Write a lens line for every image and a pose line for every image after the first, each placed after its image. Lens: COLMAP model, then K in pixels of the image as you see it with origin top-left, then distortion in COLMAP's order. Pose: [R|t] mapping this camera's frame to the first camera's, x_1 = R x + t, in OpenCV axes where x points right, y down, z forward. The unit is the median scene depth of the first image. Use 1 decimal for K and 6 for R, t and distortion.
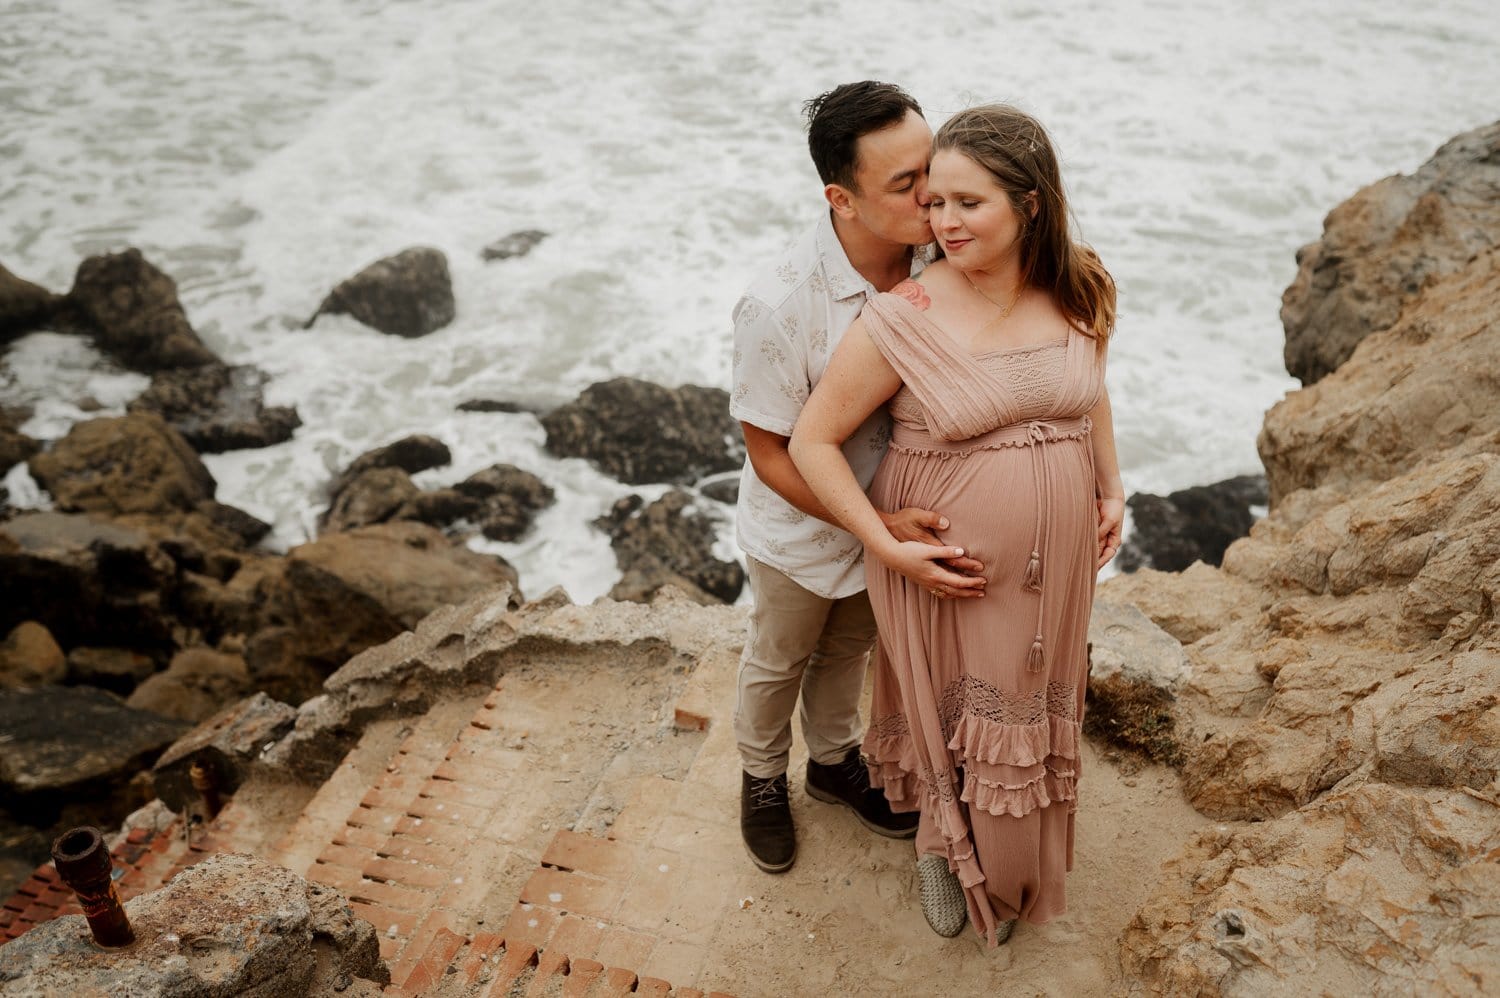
lens RADIAL K [[1427.0, 0, 750.0], [0, 1427.0, 499.0], [0, 0, 1]] dist [-0.007803, 0.002509]
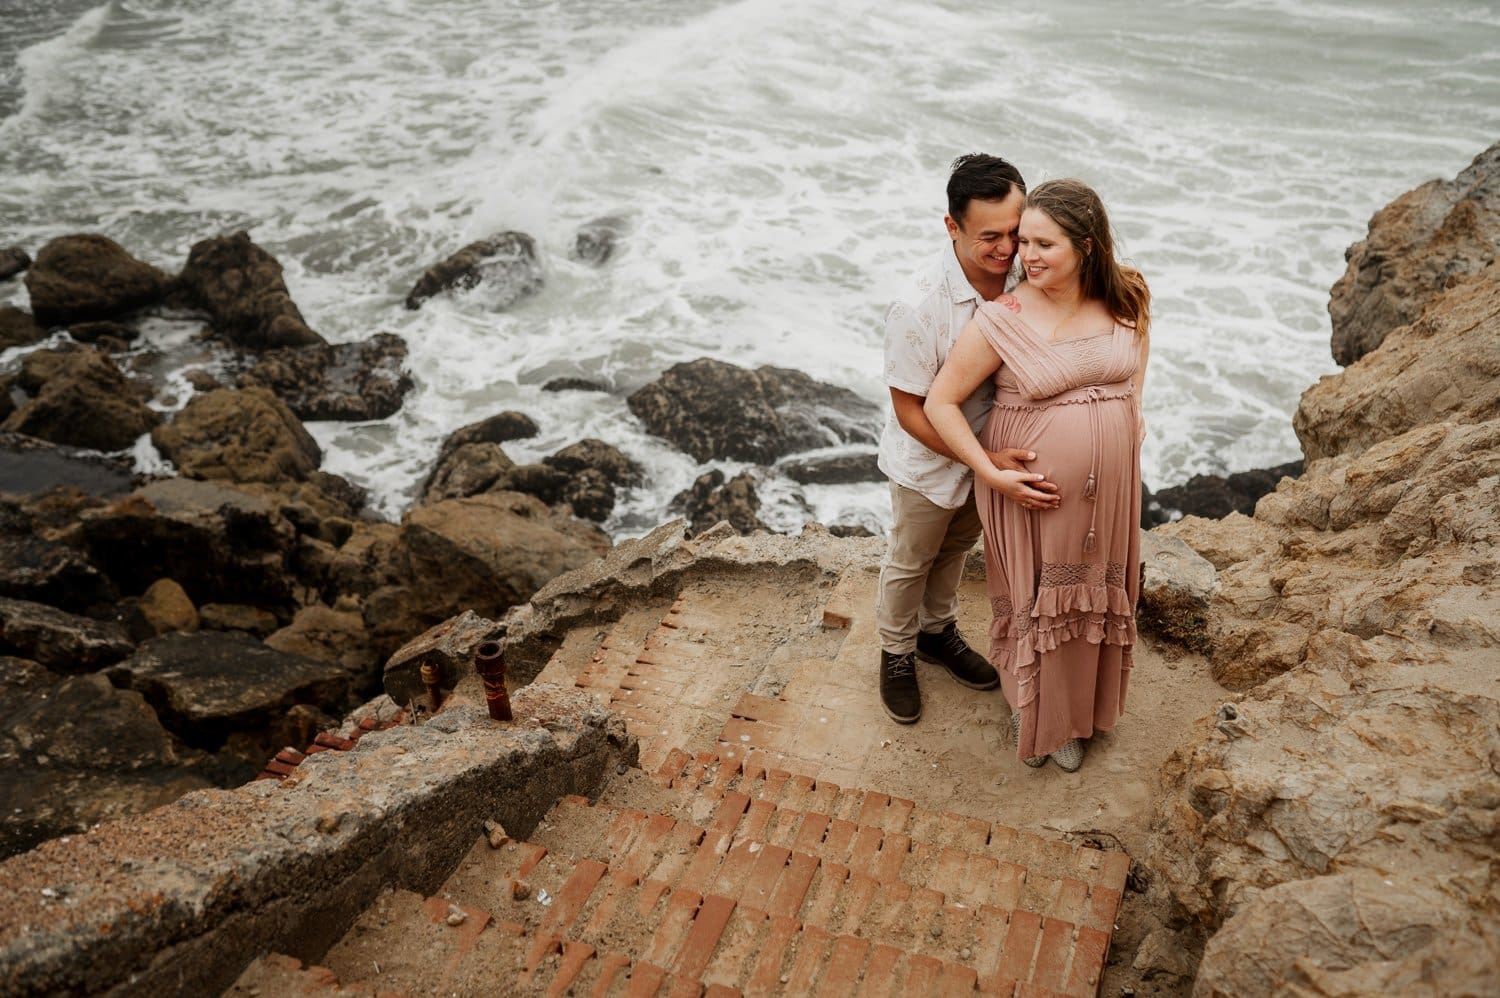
lens RADIAL K [[1427.0, 0, 750.0], [0, 1427.0, 499.0], [0, 0, 1]] dist [-0.007803, 0.002509]
pose [[0.999002, 0.013966, -0.042433, -0.051815], [-0.013468, 0.999837, 0.011996, 0.022654], [0.042593, -0.011412, 0.999027, -0.245117]]
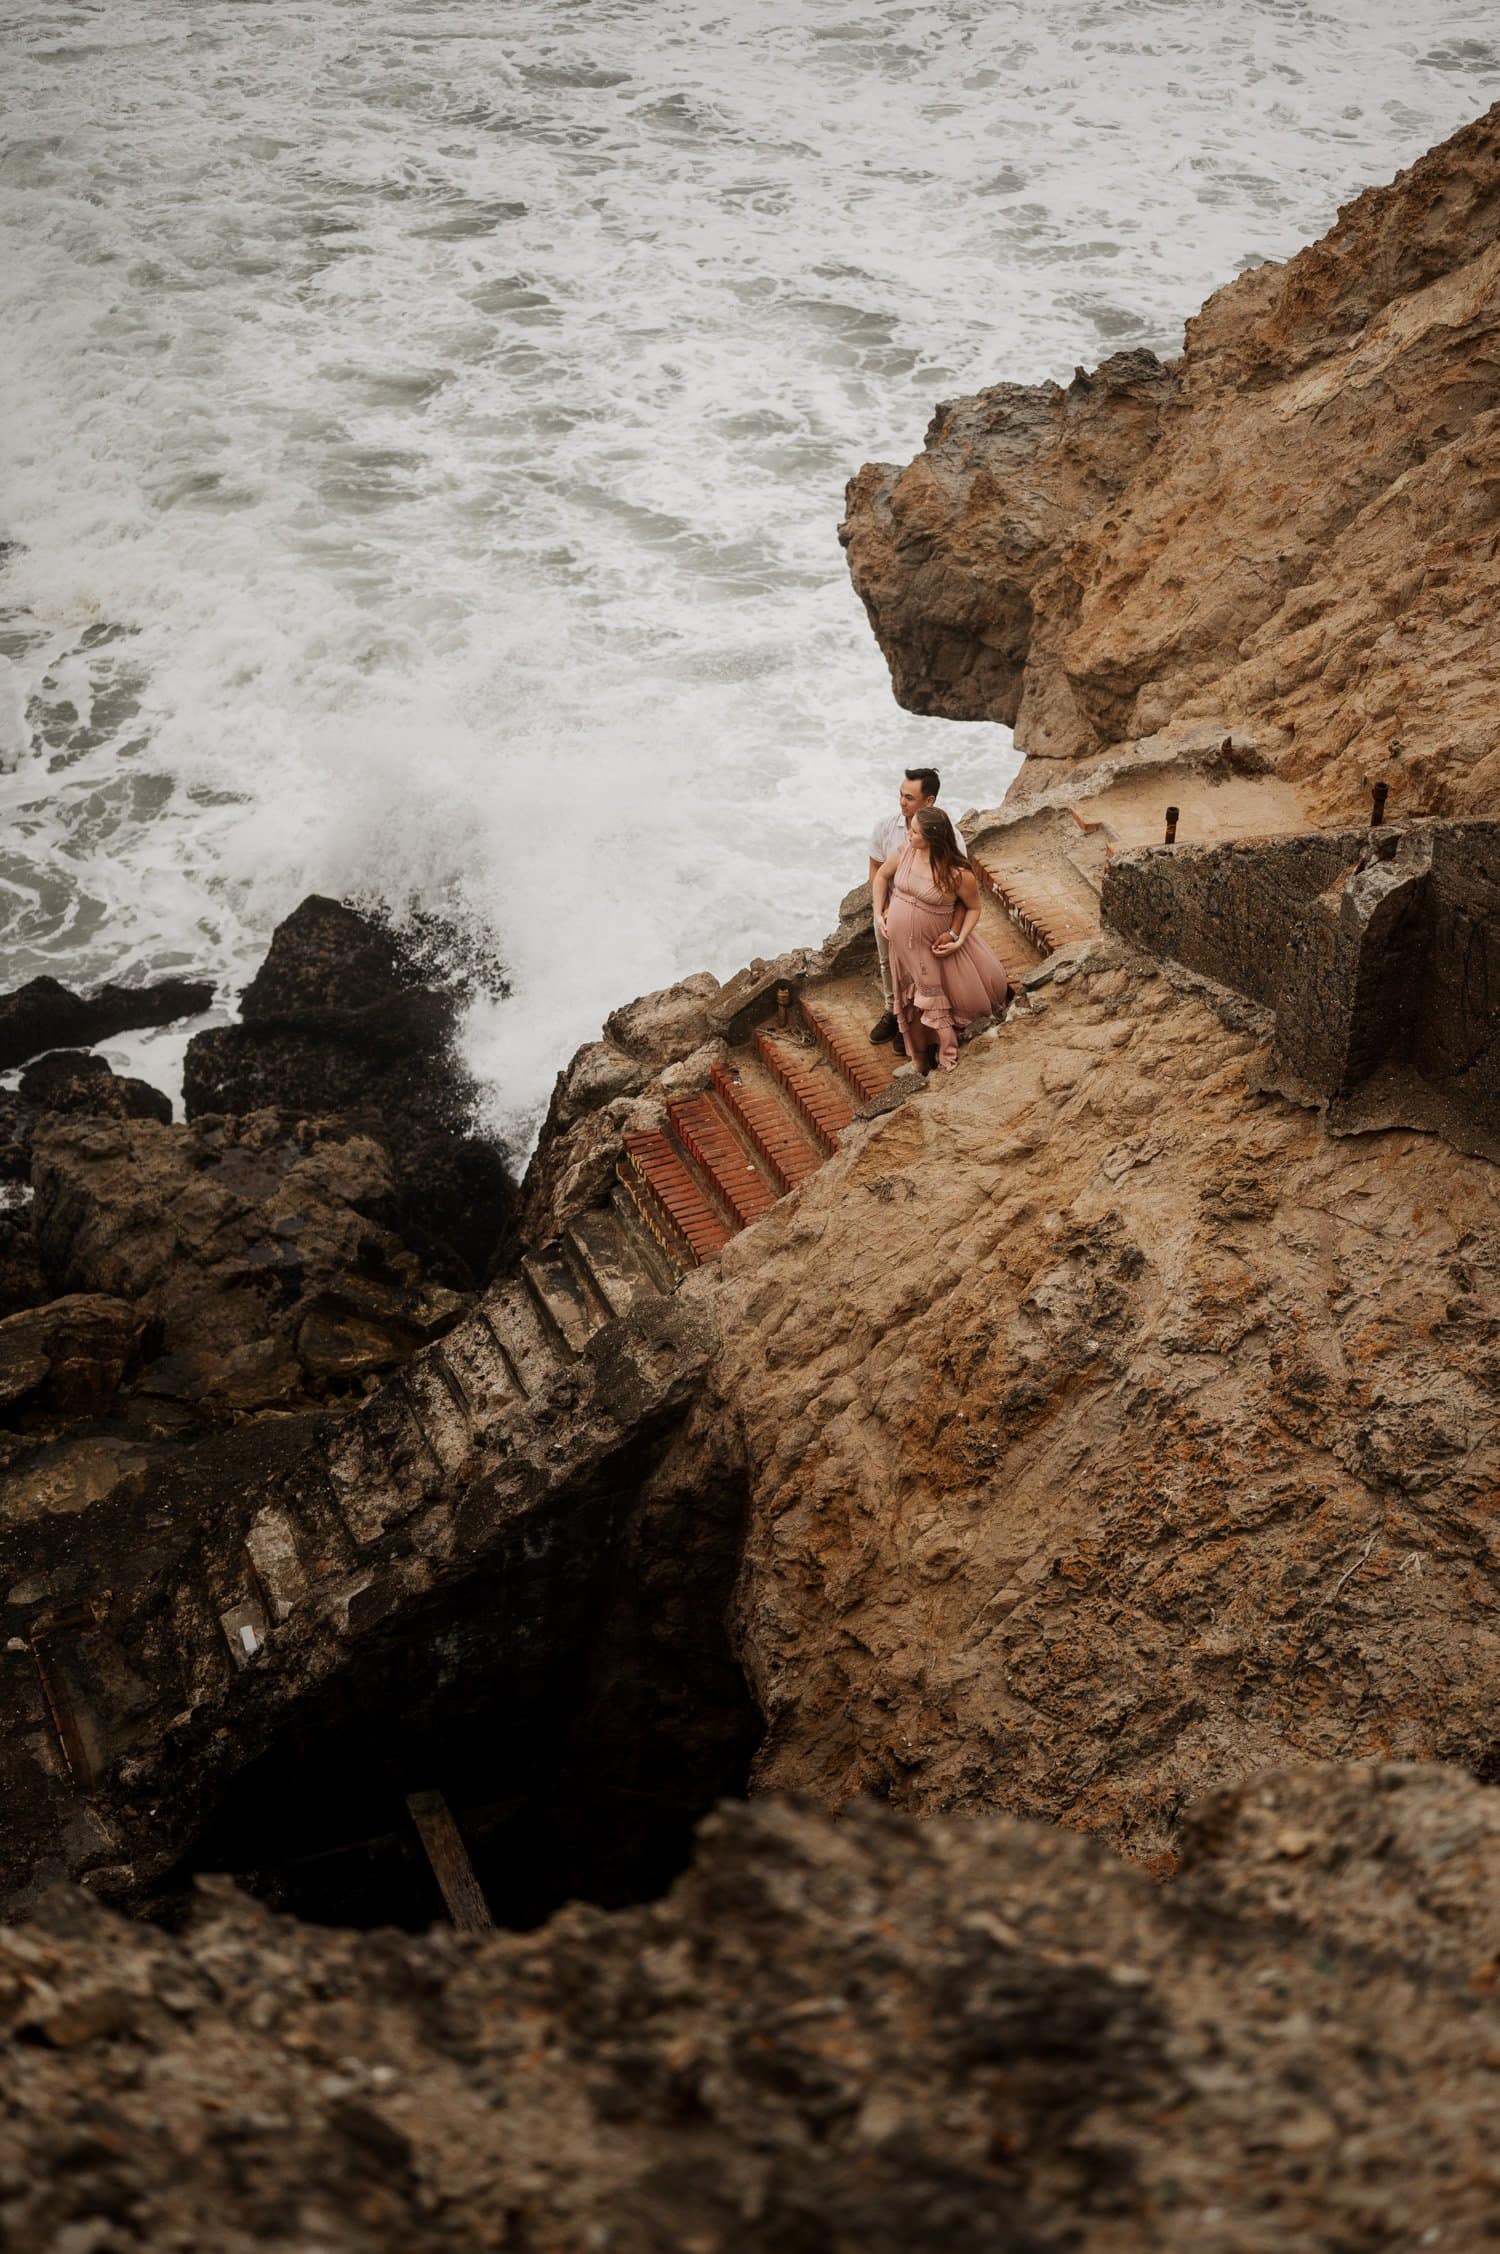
lens RADIAL K [[3272.1, 0, 750.0], [0, 3272.1, 1127.0], [0, 0, 1]] dist [-0.019964, 0.055964]
pose [[0.773235, -0.329968, 0.541506, -2.666452], [0.316996, 0.940730, 0.120586, -0.151514], [-0.549200, 0.078414, 0.832004, -2.314882]]
